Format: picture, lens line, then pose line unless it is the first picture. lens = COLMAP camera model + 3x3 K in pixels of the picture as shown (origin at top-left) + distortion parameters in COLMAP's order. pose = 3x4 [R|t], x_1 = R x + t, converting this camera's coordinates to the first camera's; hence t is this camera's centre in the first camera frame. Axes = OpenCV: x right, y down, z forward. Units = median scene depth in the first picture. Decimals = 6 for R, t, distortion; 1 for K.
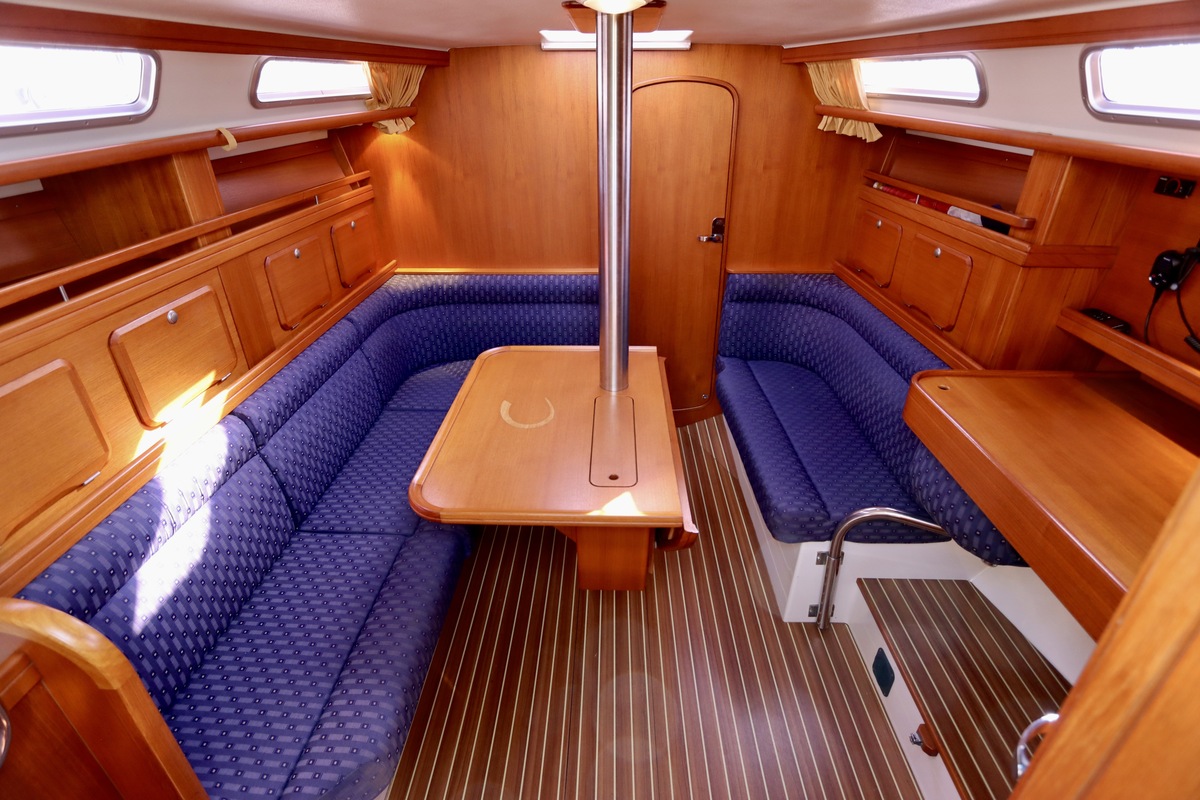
lens RADIAL K [[572.7, 0, 600.1], [0, 572.7, 396.3], [0, 0, 1]] dist [-0.021628, 0.004268]
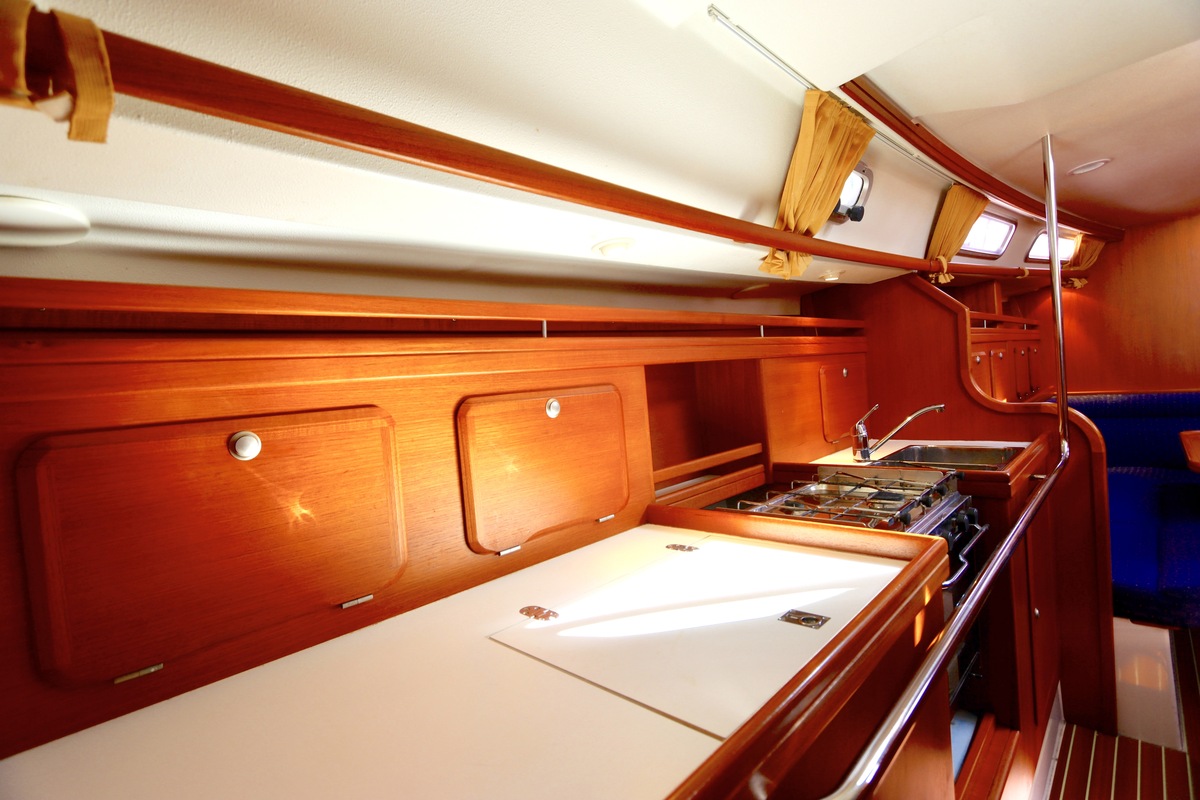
lens RADIAL K [[572.7, 0, 596.3], [0, 572.7, 390.9], [0, 0, 1]] dist [-0.021628, 0.004268]
pose [[0.733295, -0.035939, -0.678960, -0.306820], [-0.251340, 0.913537, -0.319810, 0.531943], [0.631749, 0.405165, 0.660859, -0.581097]]
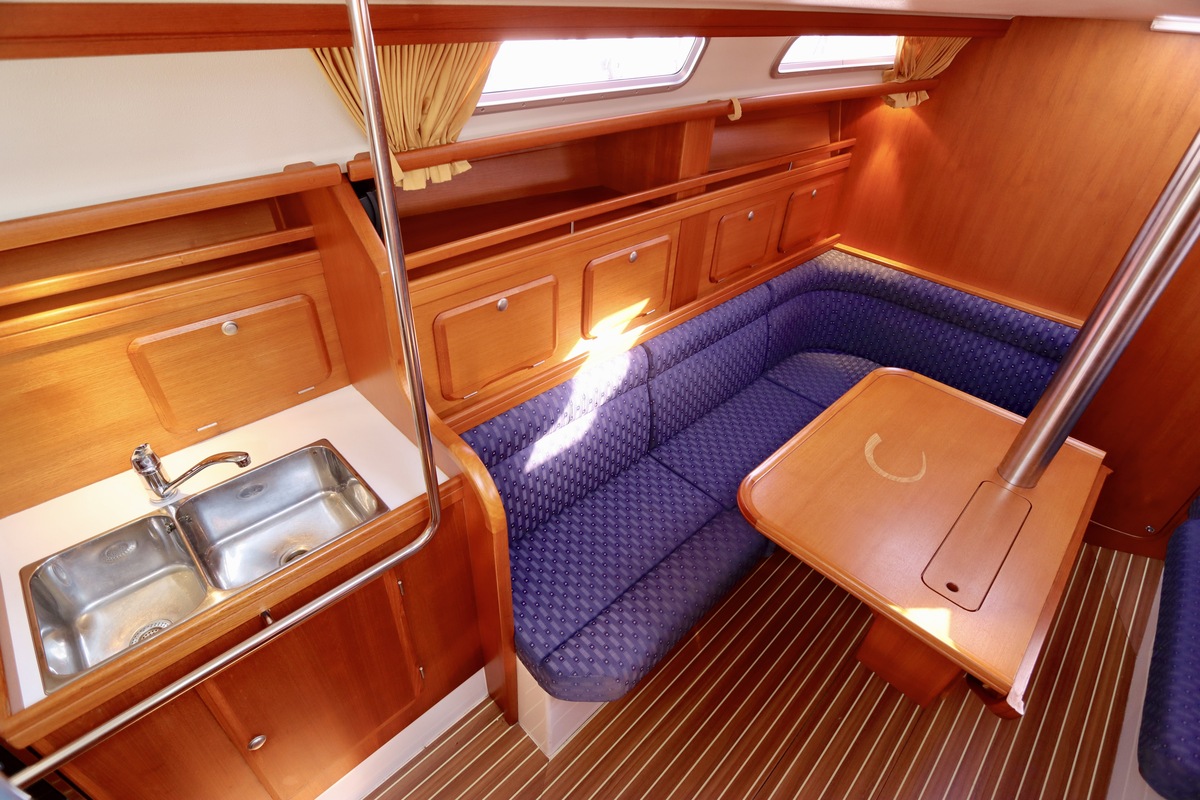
lens RADIAL K [[572.7, 0, 601.8], [0, 572.7, 397.7], [0, 0, 1]] dist [-0.021628, 0.004268]
pose [[0.722198, 0.435644, -0.537256, -0.015842], [-0.369238, 0.899618, 0.233130, -0.082000], [0.584887, 0.030009, 0.810560, -0.005716]]
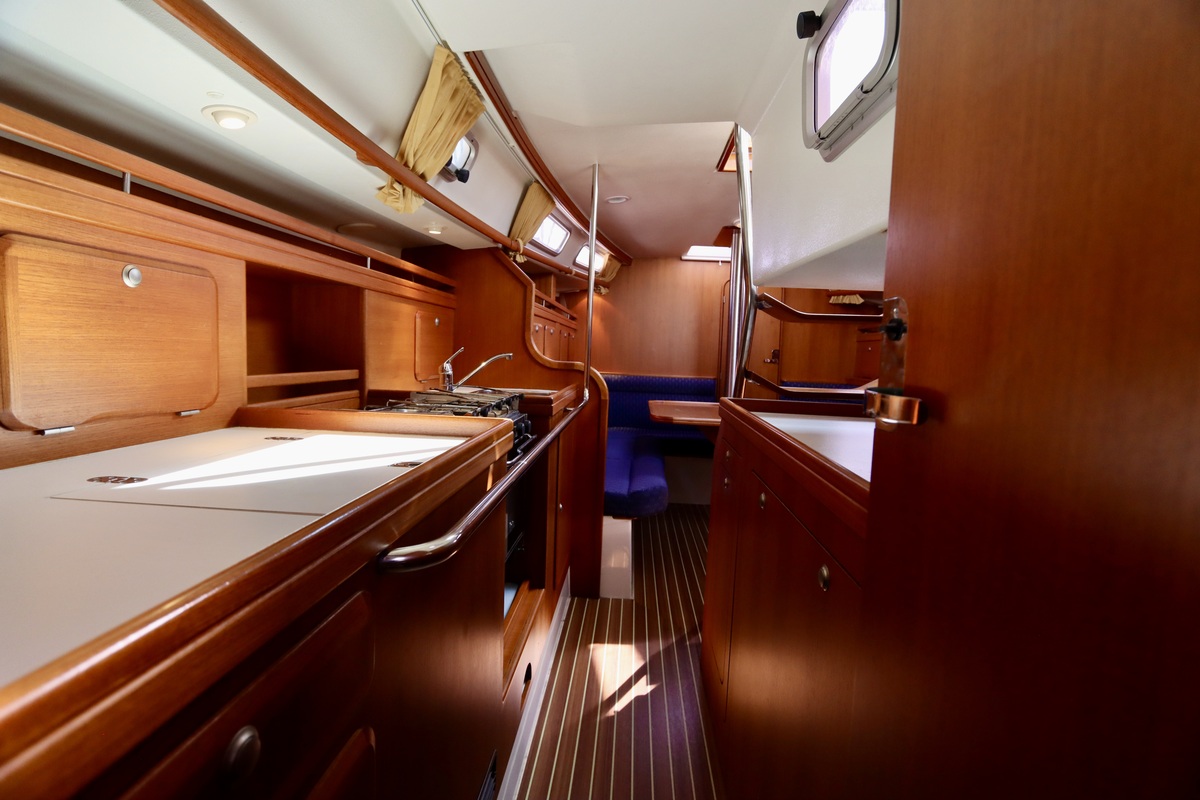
lens RADIAL K [[572.7, 0, 603.2], [0, 572.7, 390.4], [0, 0, 1]] dist [-0.021628, 0.004268]
pose [[0.998441, 0.048379, -0.027828, -0.303027], [-0.055509, 0.912597, -0.405074, 0.618938], [0.005799, 0.405987, 0.913861, -0.618143]]
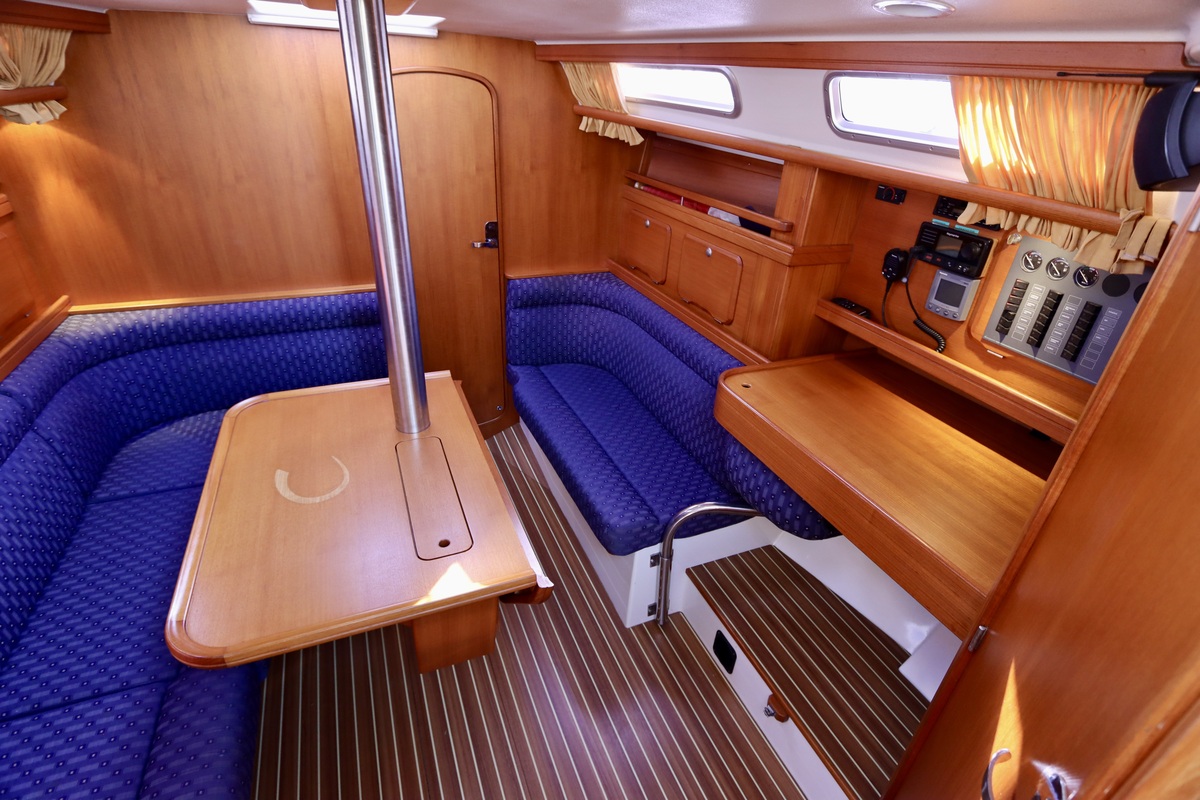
lens RADIAL K [[572.7, 0, 599.9], [0, 572.7, 396.9], [0, 0, 1]] dist [-0.021628, 0.004268]
pose [[0.909282, -0.152834, 0.387102, -0.043041], [0.143516, 0.988225, 0.053057, -0.060866], [-0.390652, 0.007311, 0.920509, 0.079960]]
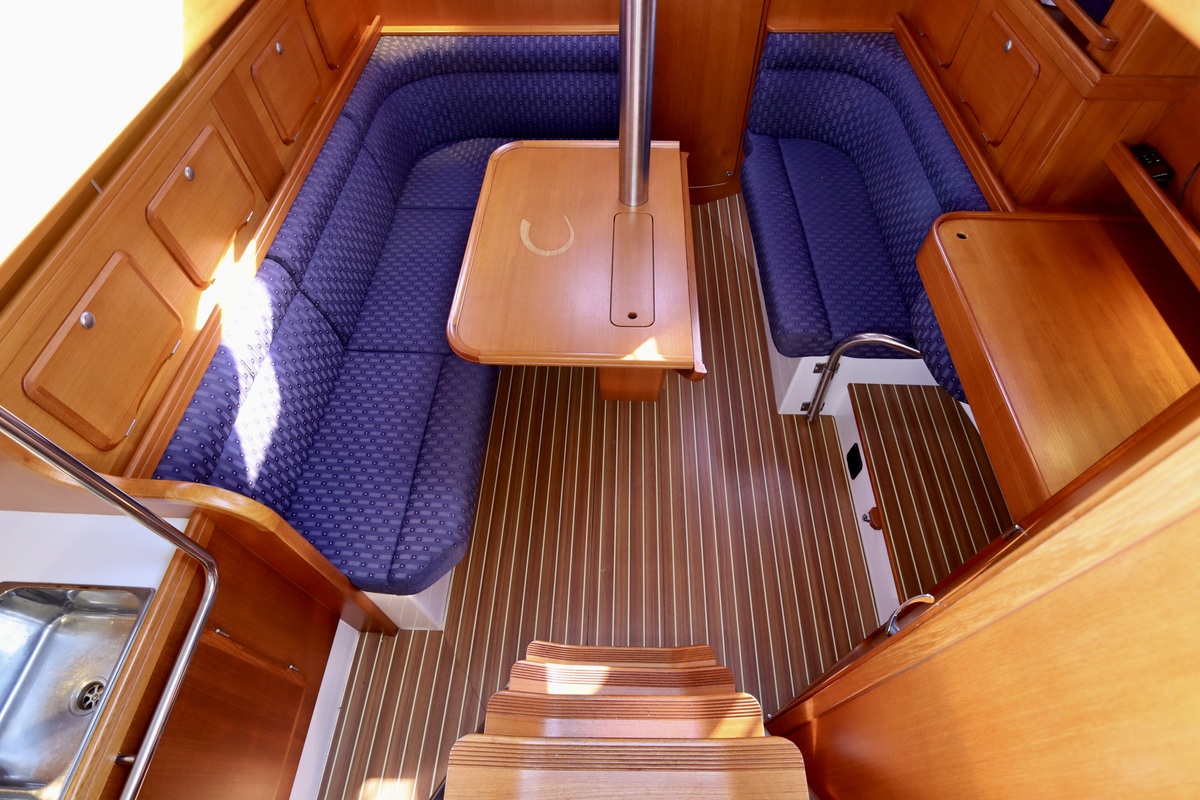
lens RADIAL K [[600.9, 0, 600.3], [0, 600.9, 395.2], [0, 0, 1]] dist [-0.018770, 0.002198]
pose [[0.999801, 0.003689, -0.019629, -0.009768], [0.005590, 0.891821, 0.452353, -0.164420], [0.019174, -0.452373, 0.891623, -0.055691]]
